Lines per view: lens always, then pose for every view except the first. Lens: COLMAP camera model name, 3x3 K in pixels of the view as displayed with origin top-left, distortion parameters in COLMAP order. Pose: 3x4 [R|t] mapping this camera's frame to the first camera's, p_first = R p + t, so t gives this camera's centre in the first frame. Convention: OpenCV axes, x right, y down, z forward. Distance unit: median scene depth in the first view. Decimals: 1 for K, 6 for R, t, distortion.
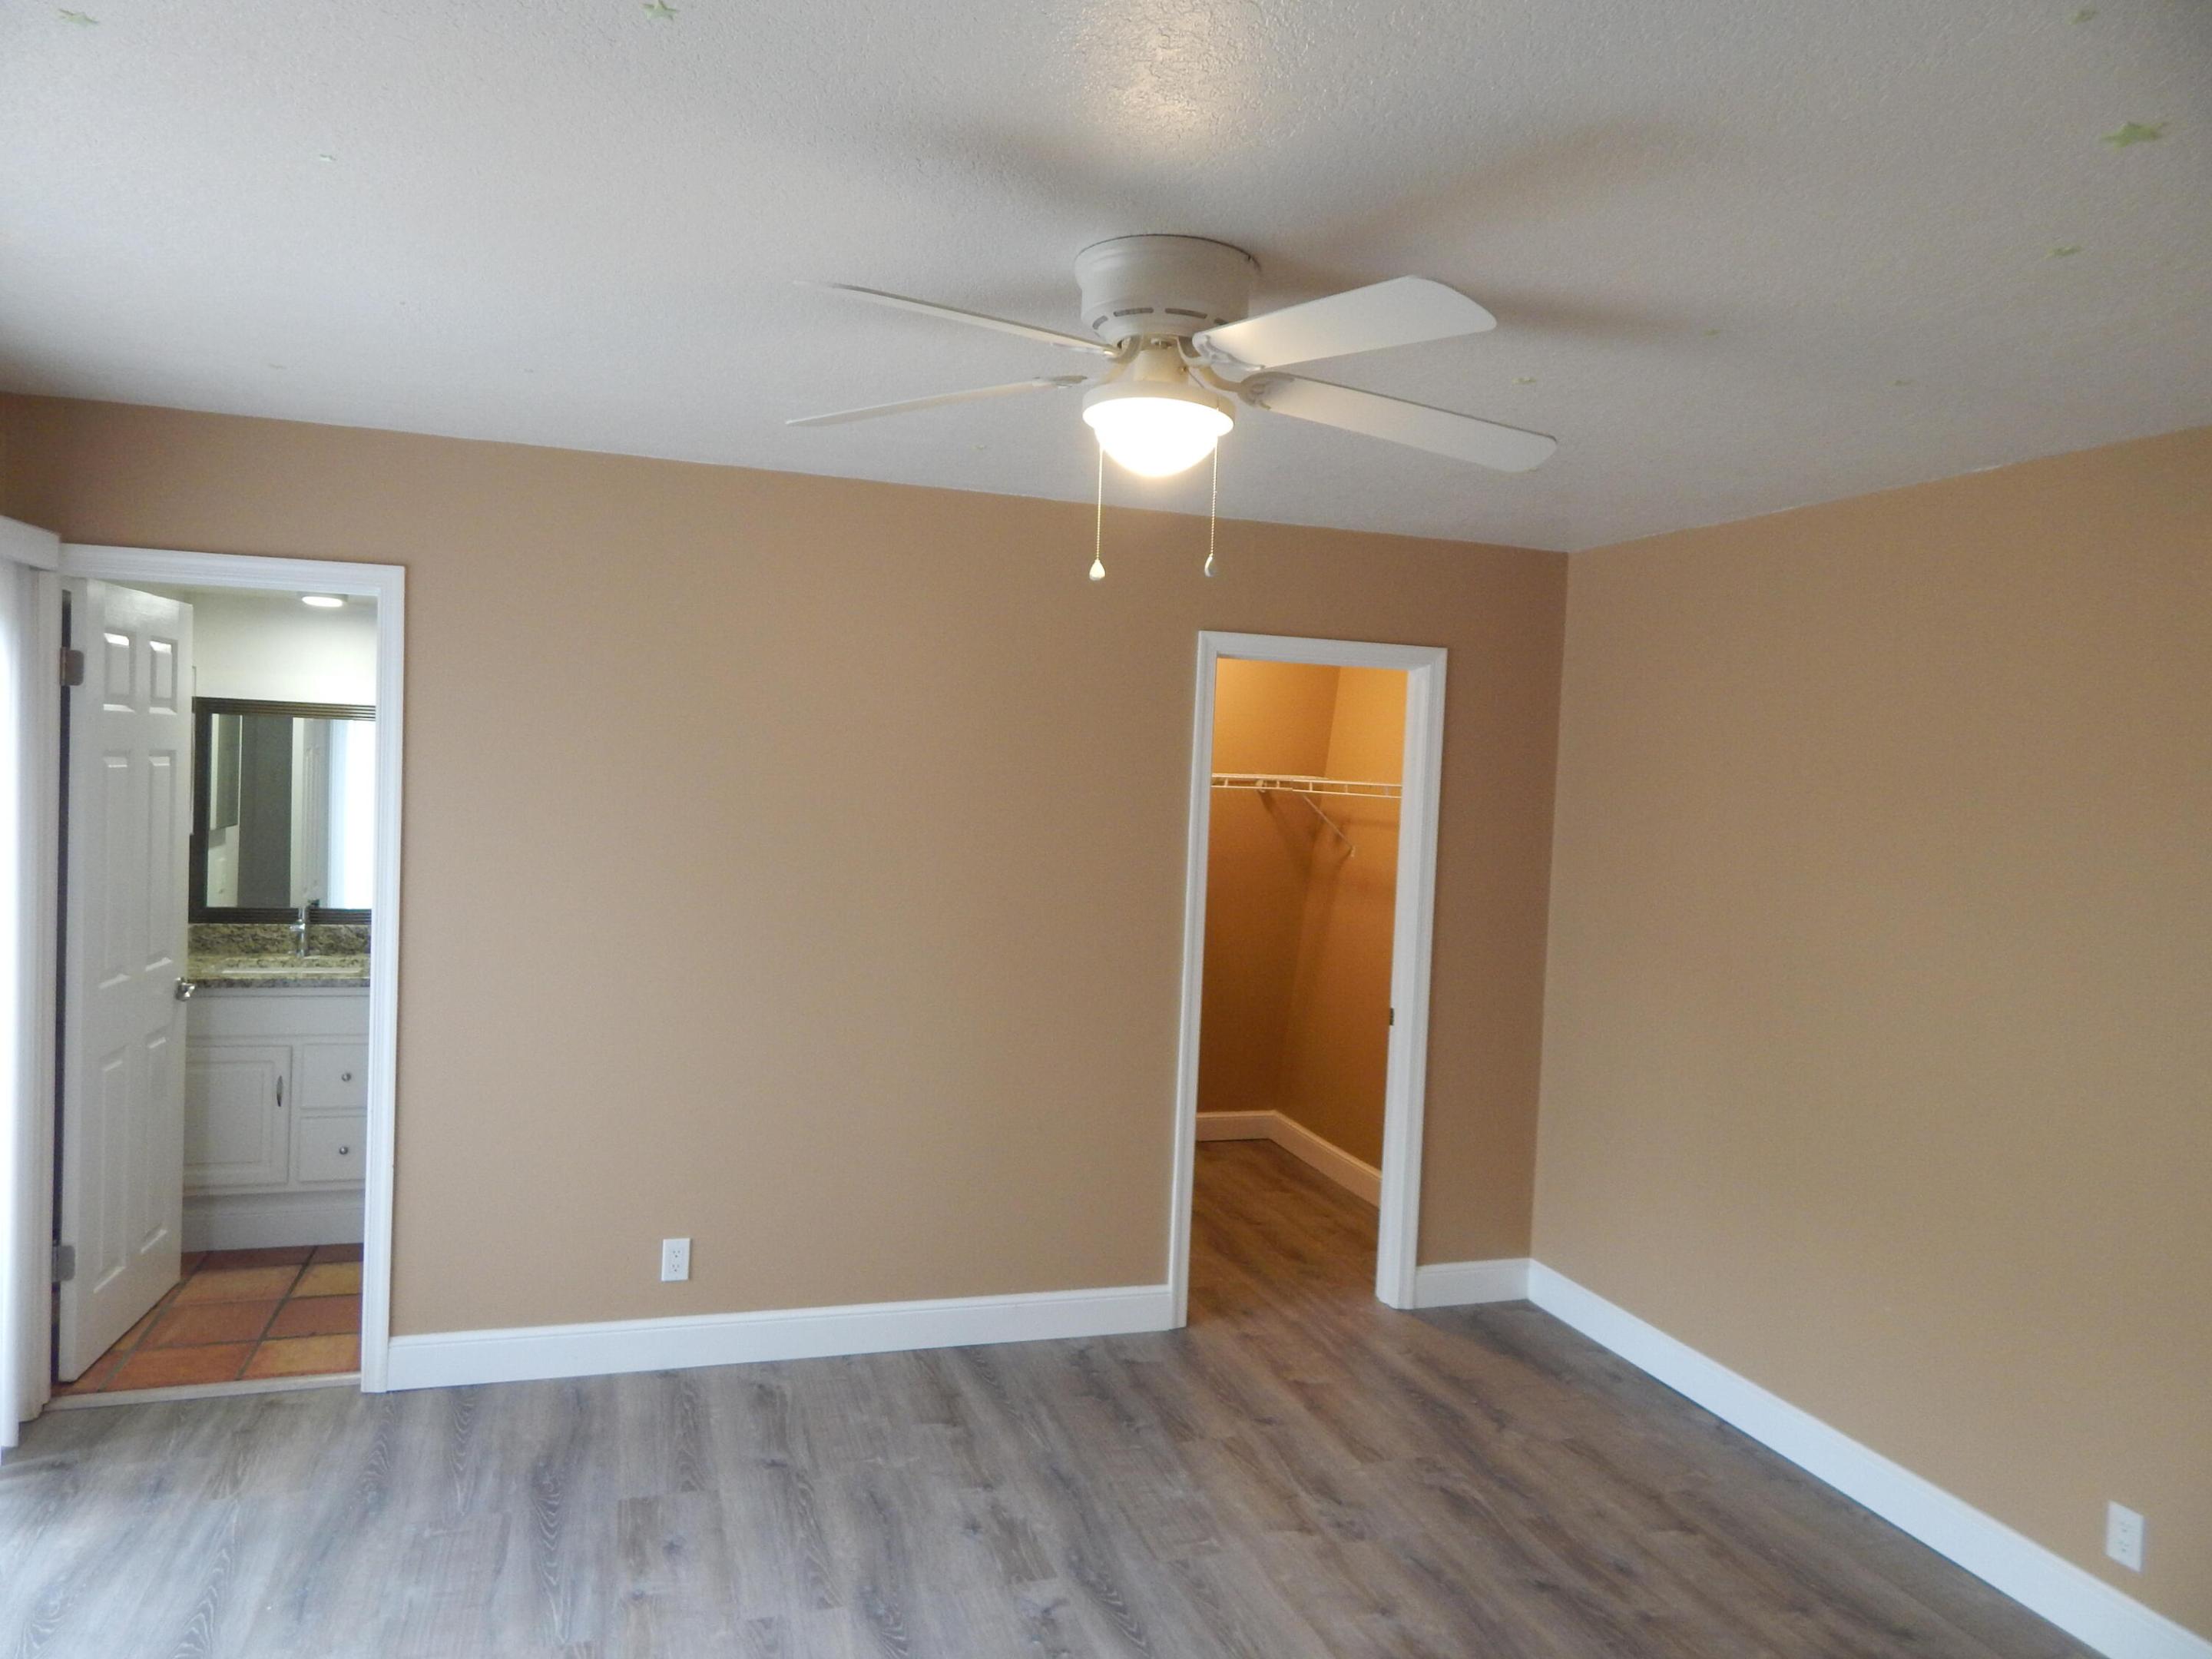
lens RADIAL K [[1458.9, 0, 1103.3], [0, 1458.9, 819.7], [0, 0, 1]] dist [0.005855, -0.009538]
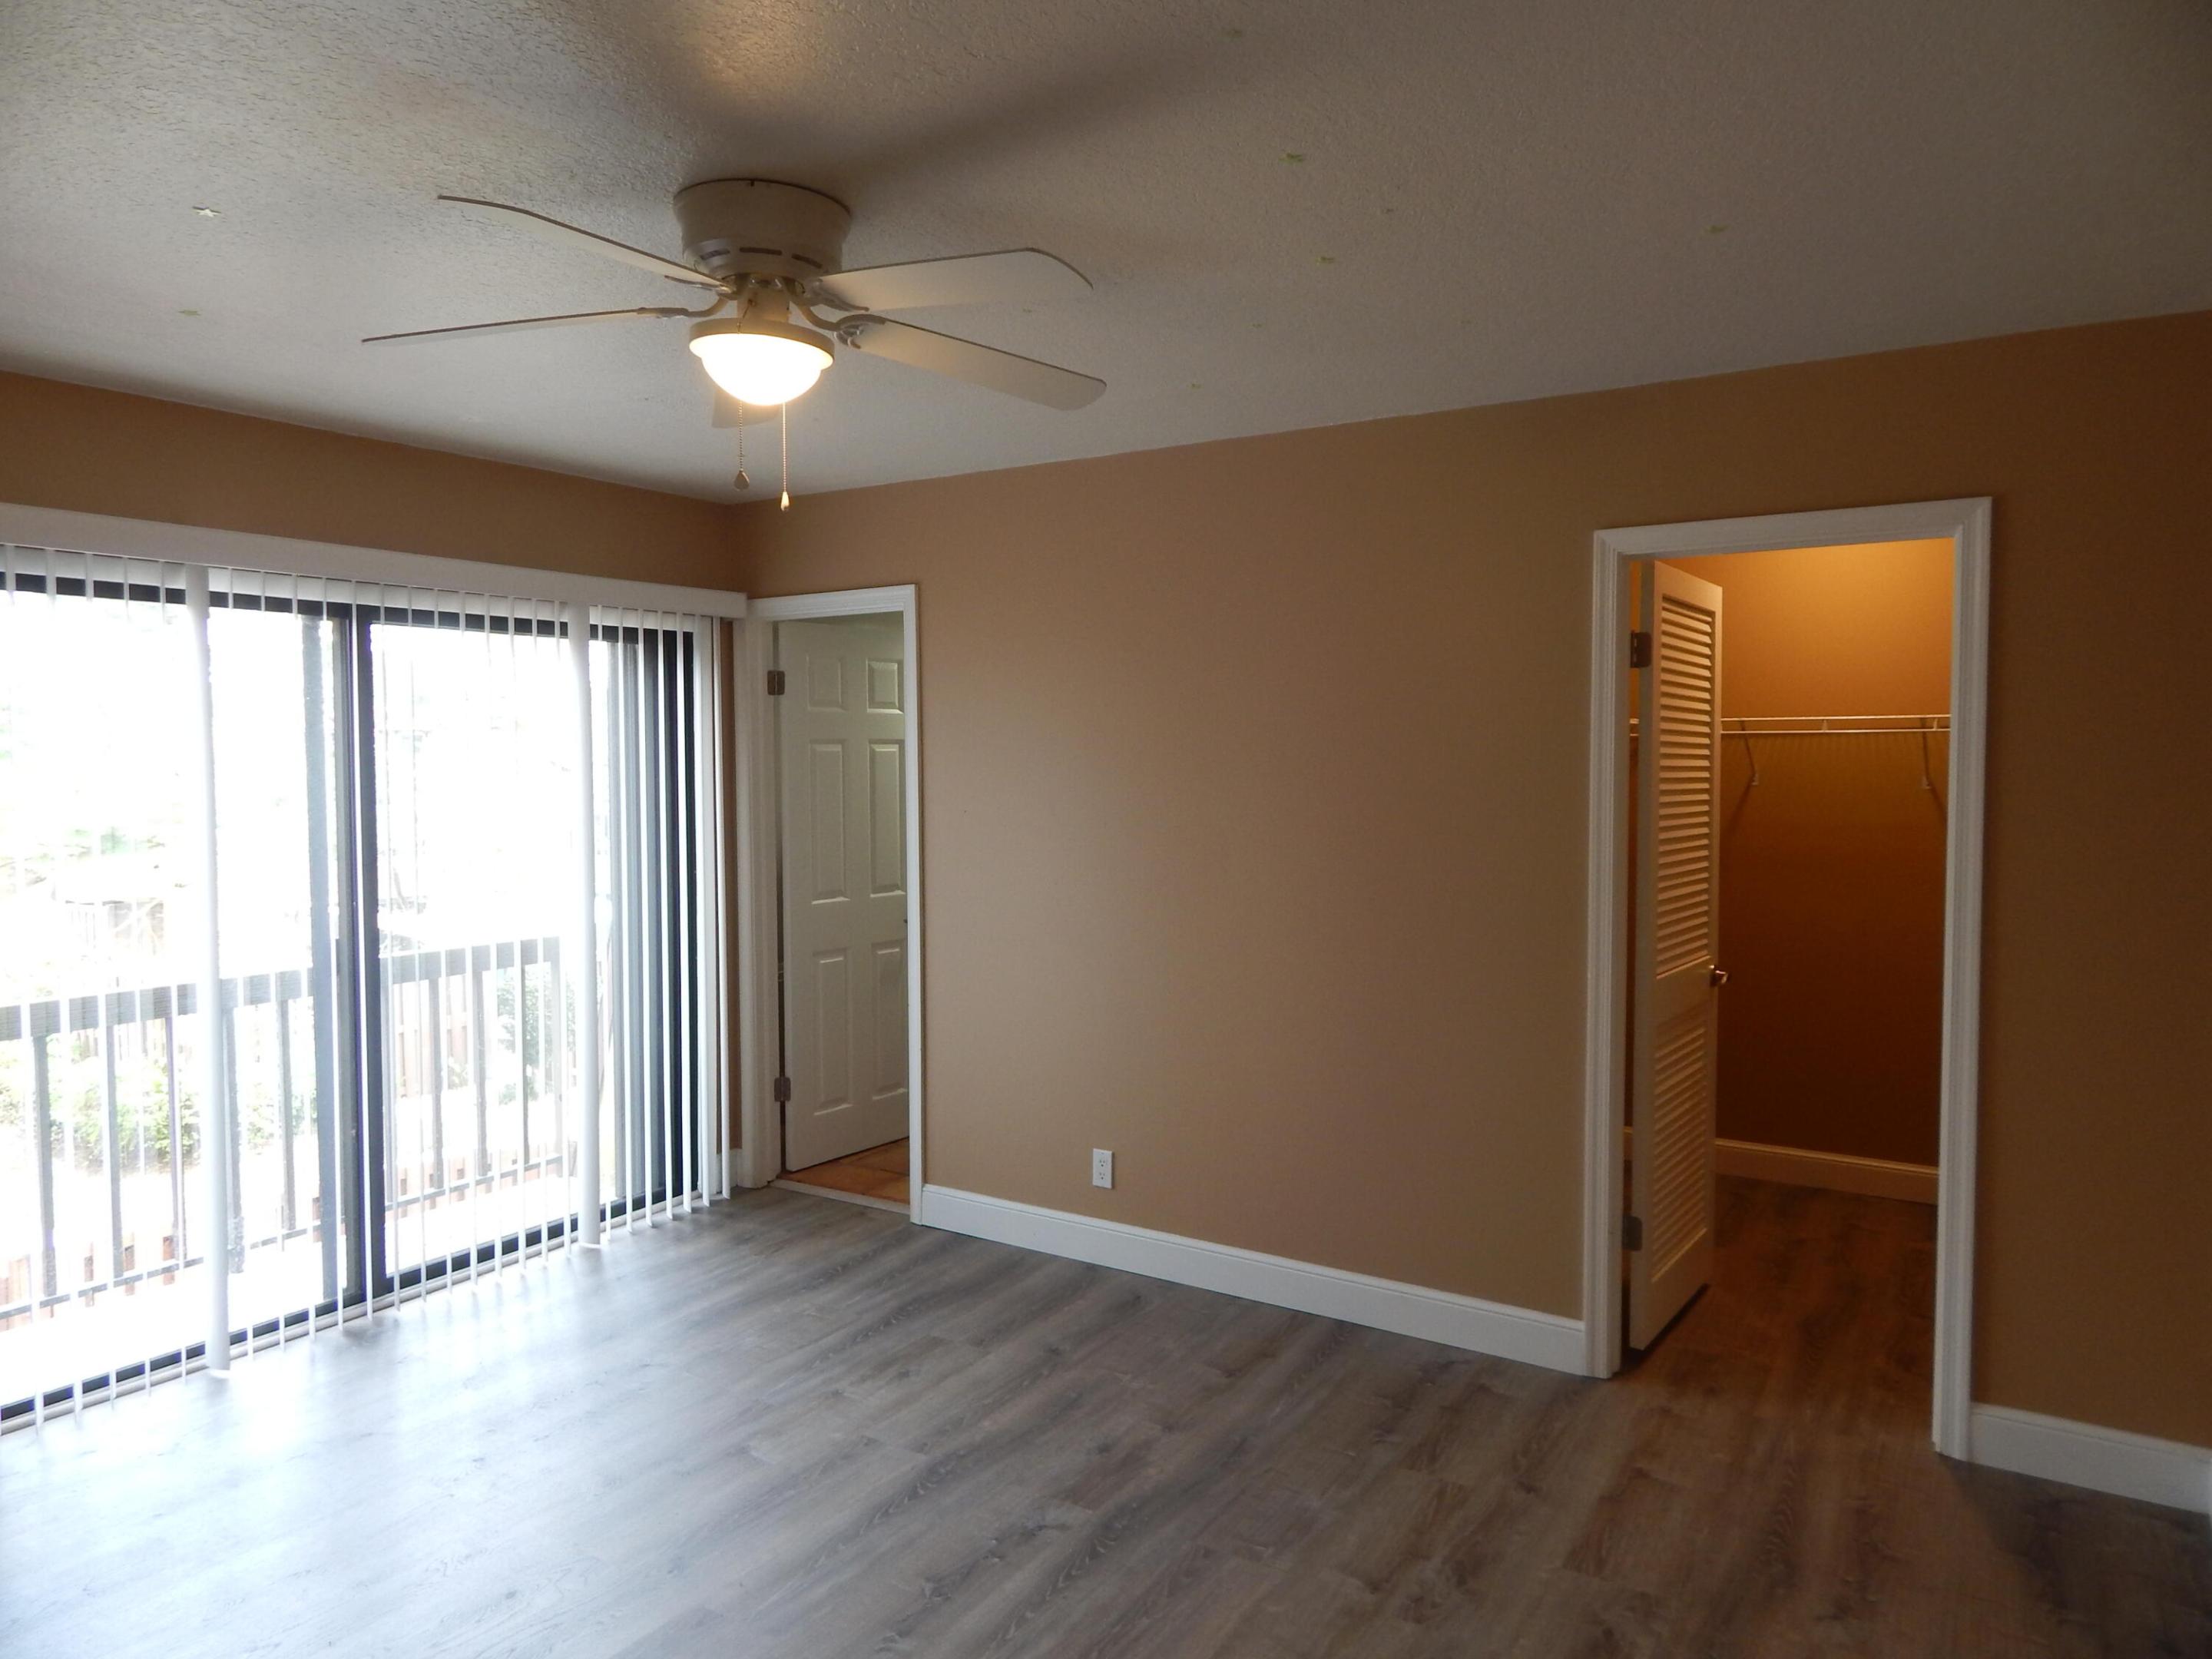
lens RADIAL K [[1458.9, 0, 1103.3], [0, 1458.9, 819.7], [0, 0, 1]] dist [0.005855, -0.009538]
pose [[0.633603, -0.010378, -0.773589, 0.615832], [0.000516, 0.999915, -0.012992, 0.051185], [0.773658, 0.007833, 0.633555, 0.307173]]
